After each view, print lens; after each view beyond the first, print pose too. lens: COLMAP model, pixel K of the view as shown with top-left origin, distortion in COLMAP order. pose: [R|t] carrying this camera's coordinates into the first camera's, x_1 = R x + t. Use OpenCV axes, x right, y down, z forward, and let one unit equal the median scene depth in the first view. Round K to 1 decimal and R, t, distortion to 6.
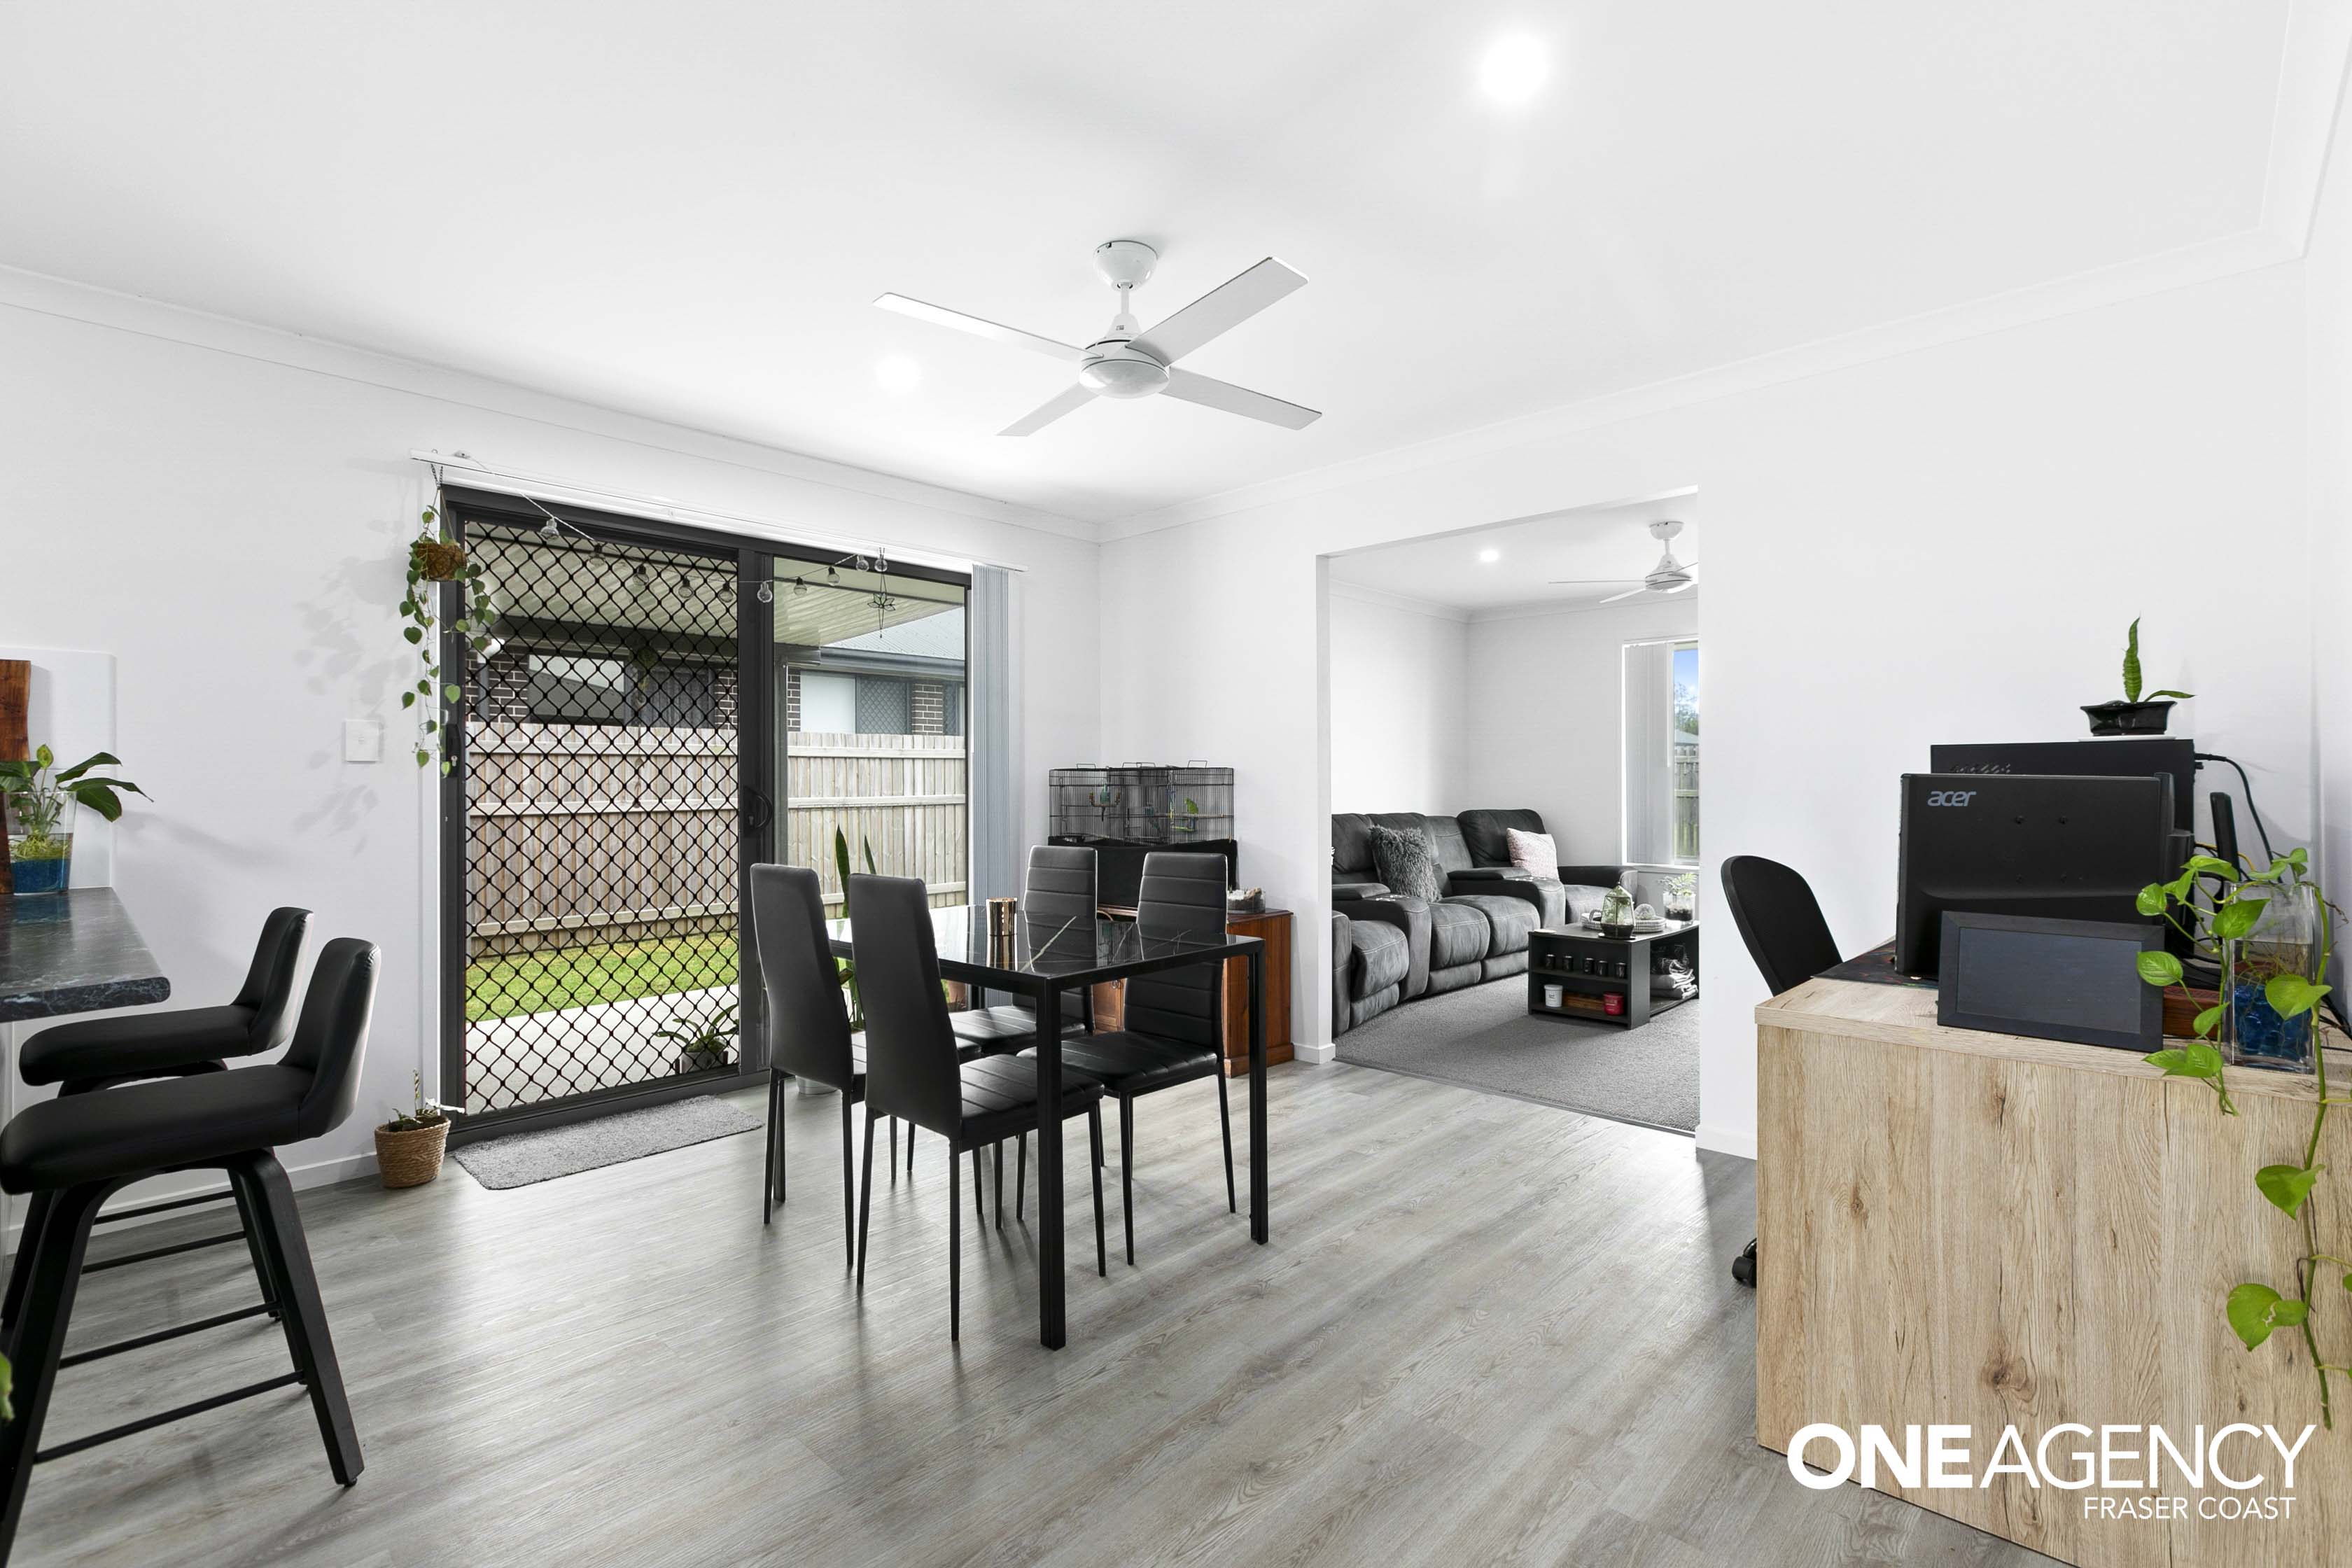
lens RADIAL K [[1068.9, 0, 1177.4], [0, 1068.9, 777.1], [0, 0, 1]] dist [0.000972, -0.001251]
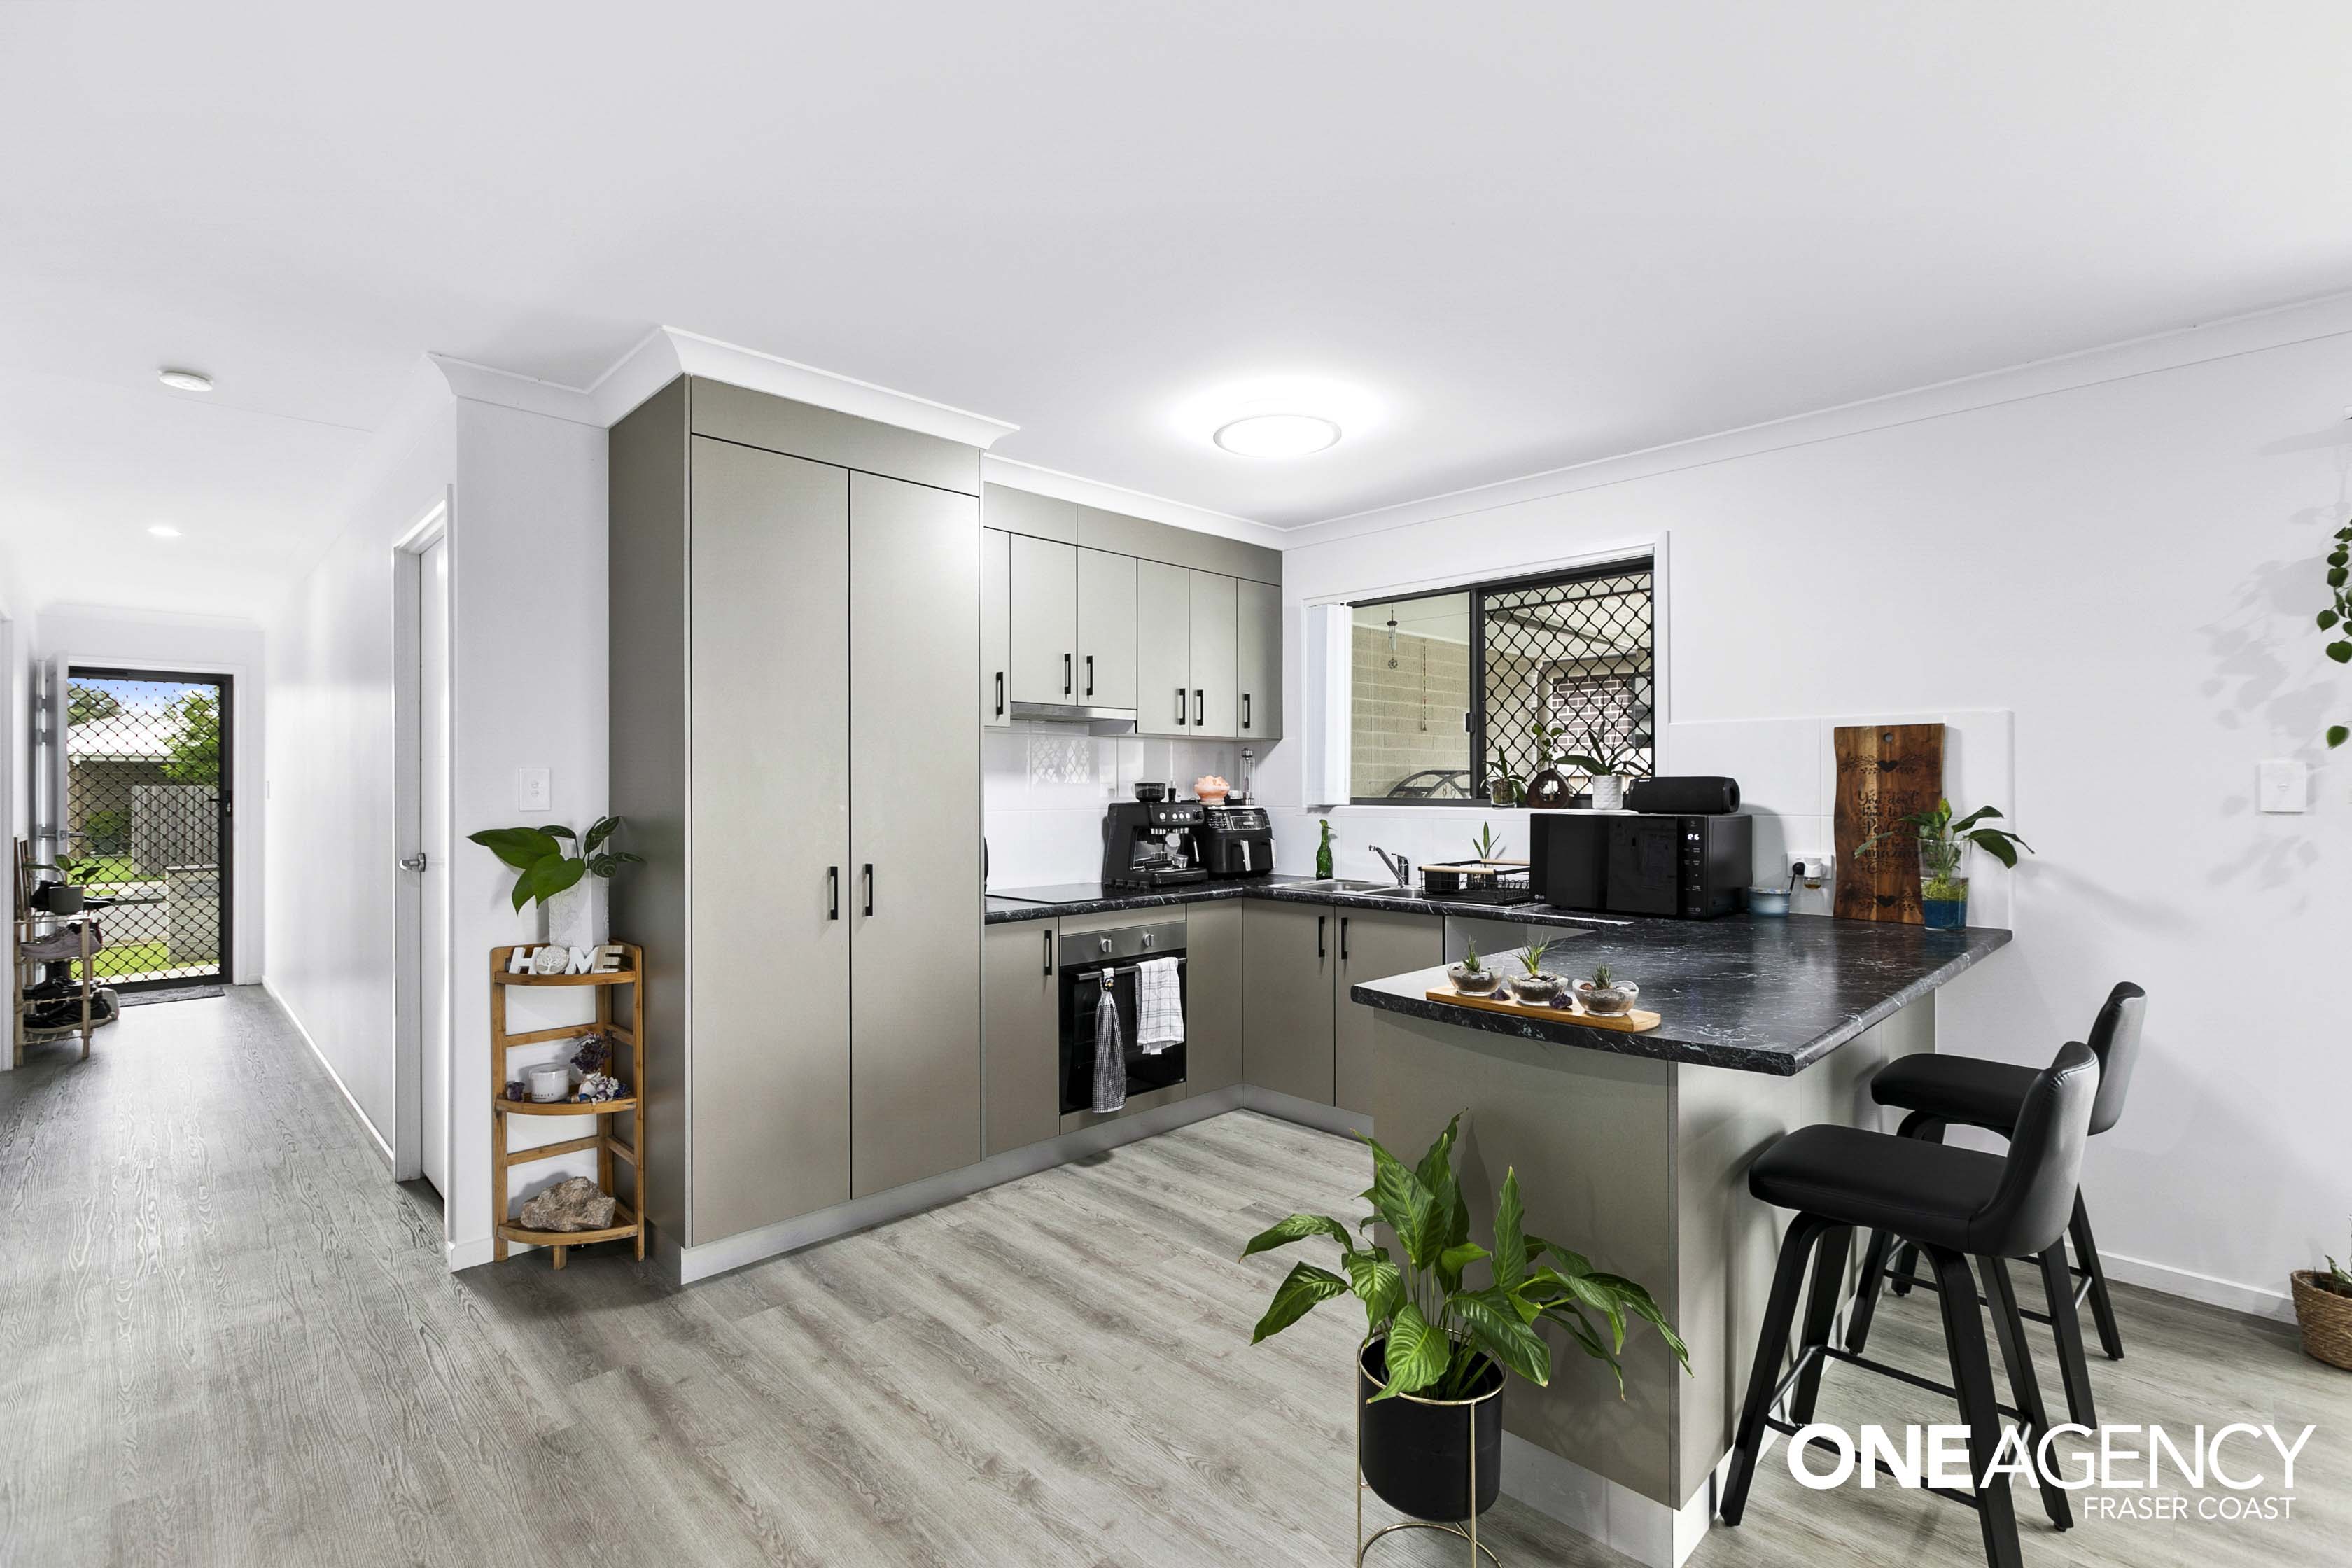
lens RADIAL K [[1068.9, 0, 1173.8], [0, 1068.9, 775.8], [0, 0, 1]] dist [0.000972, -0.001251]
pose [[-0.045414, -0.001831, -0.998967, 0.102528], [0.011113, 0.999936, -0.002338, -0.057860], [0.998906, -0.011208, -0.045390, 0.228286]]
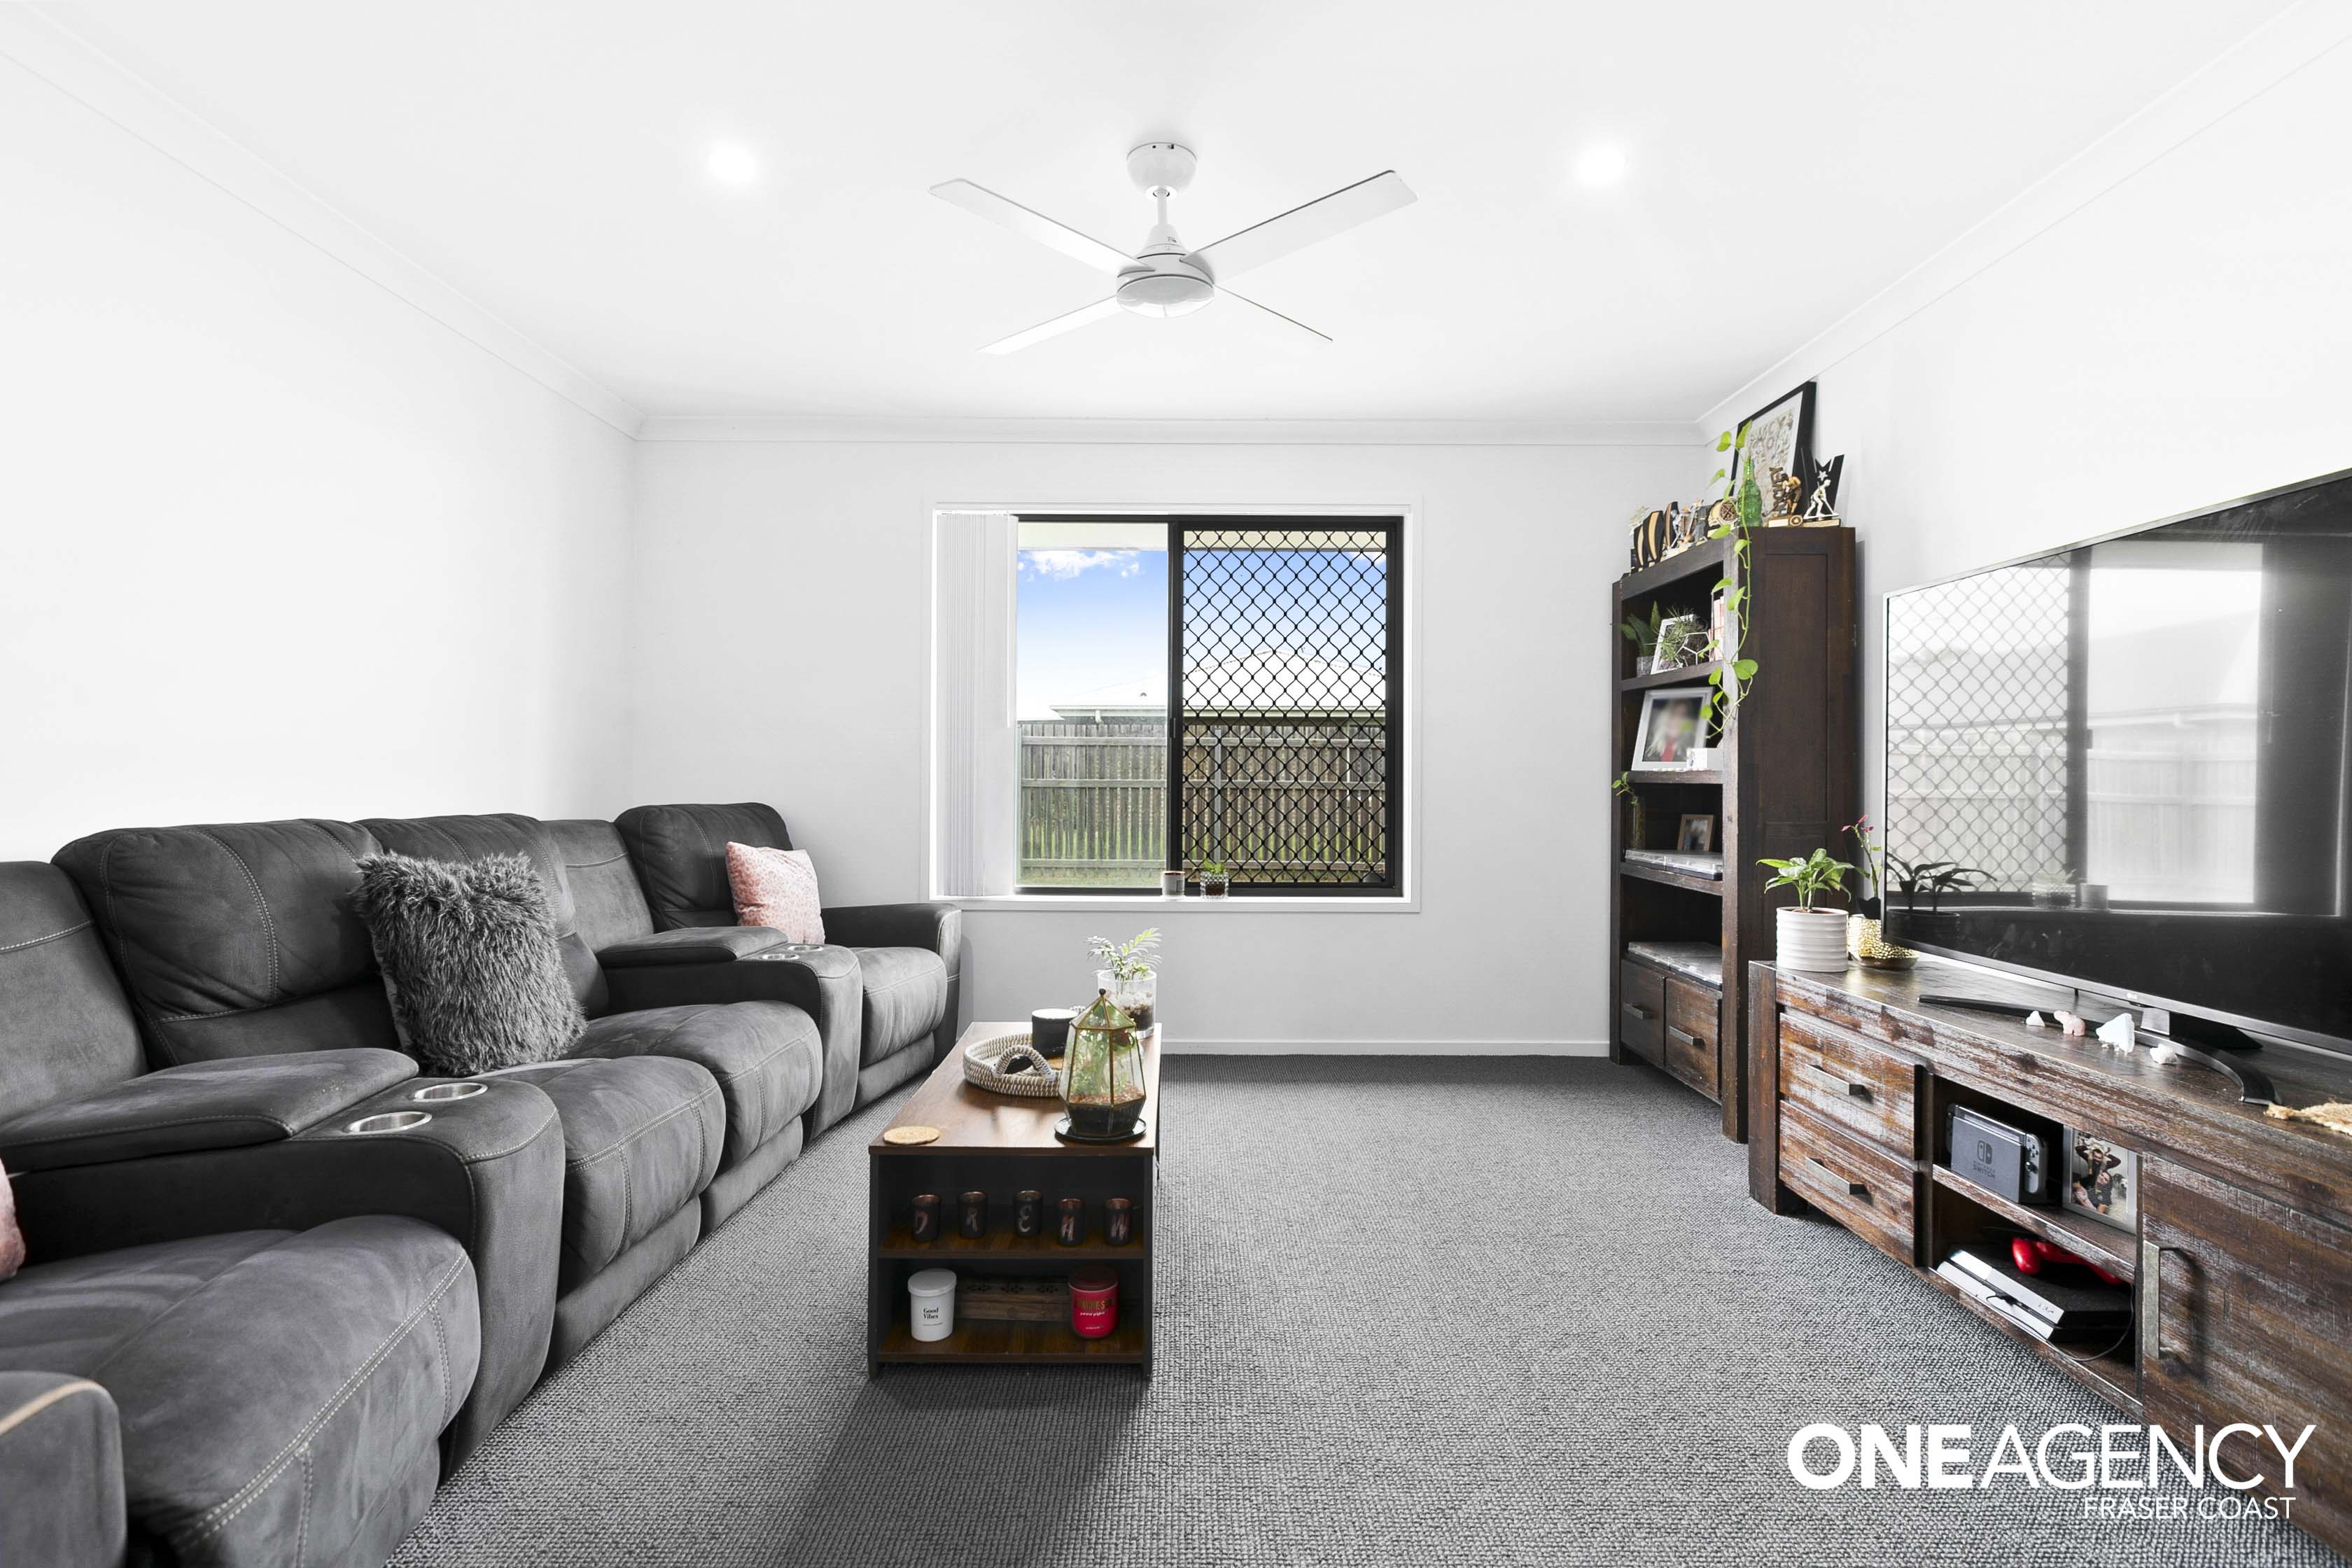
lens RADIAL K [[1121.1, 0, 1175.7], [0, 1121.1, 775.7], [0, 0, 1]] dist [0.001616, 0.000077]
pose [[0.729618, 0.007176, 0.683817, 0.292033], [-0.010444, 0.999945, 0.000651, 0.040728], [-0.683775, -0.007617, 0.729653, 1.315079]]
